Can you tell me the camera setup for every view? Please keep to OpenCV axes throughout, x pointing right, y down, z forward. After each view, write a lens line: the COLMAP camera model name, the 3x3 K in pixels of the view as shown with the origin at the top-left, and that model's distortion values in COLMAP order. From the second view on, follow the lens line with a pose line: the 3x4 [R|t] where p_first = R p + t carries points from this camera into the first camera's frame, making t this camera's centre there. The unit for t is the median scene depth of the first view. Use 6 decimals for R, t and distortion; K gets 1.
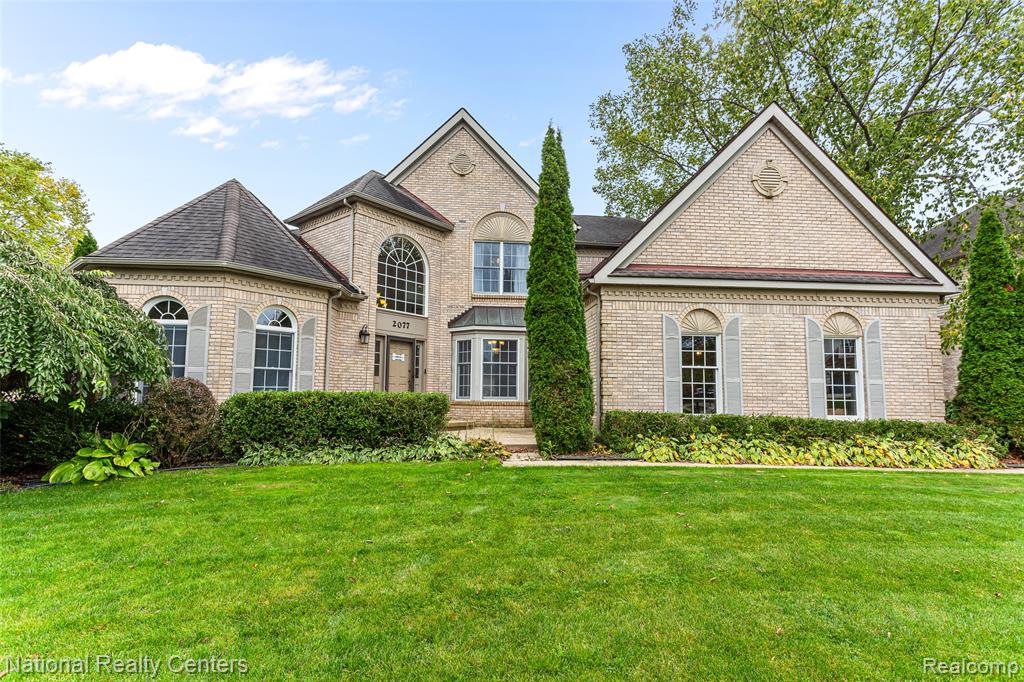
lens RADIAL K [[493.9, 0, 511.0], [0, 493.9, 344.1], [0, 0, 1]] dist [0.026734, 0.000648]
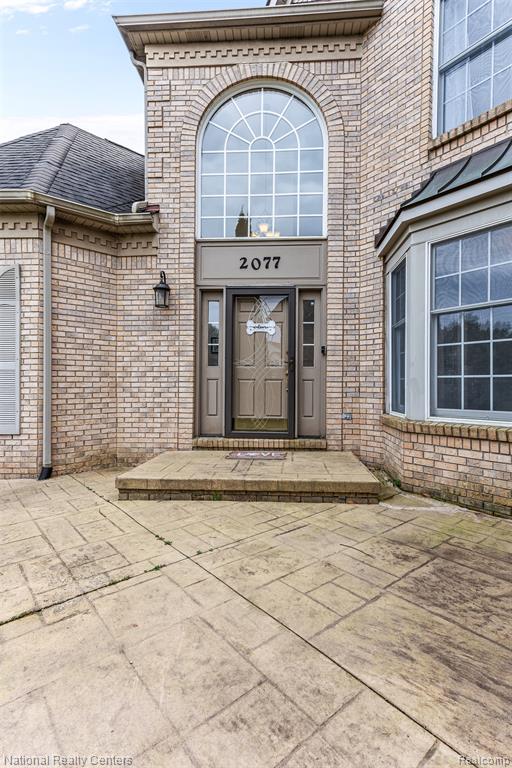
lens RADIAL K [[370.5, 0, 255.8], [0, 370.5, 386.1], [0, 0, 1]] dist [0.026734, 0.000648]
pose [[0.571829, -0.014982, -0.820236, 0.085749], [0.087555, 0.995237, 0.042861, 0.069527], [0.815687, -0.096325, 0.570417, 0.761459]]
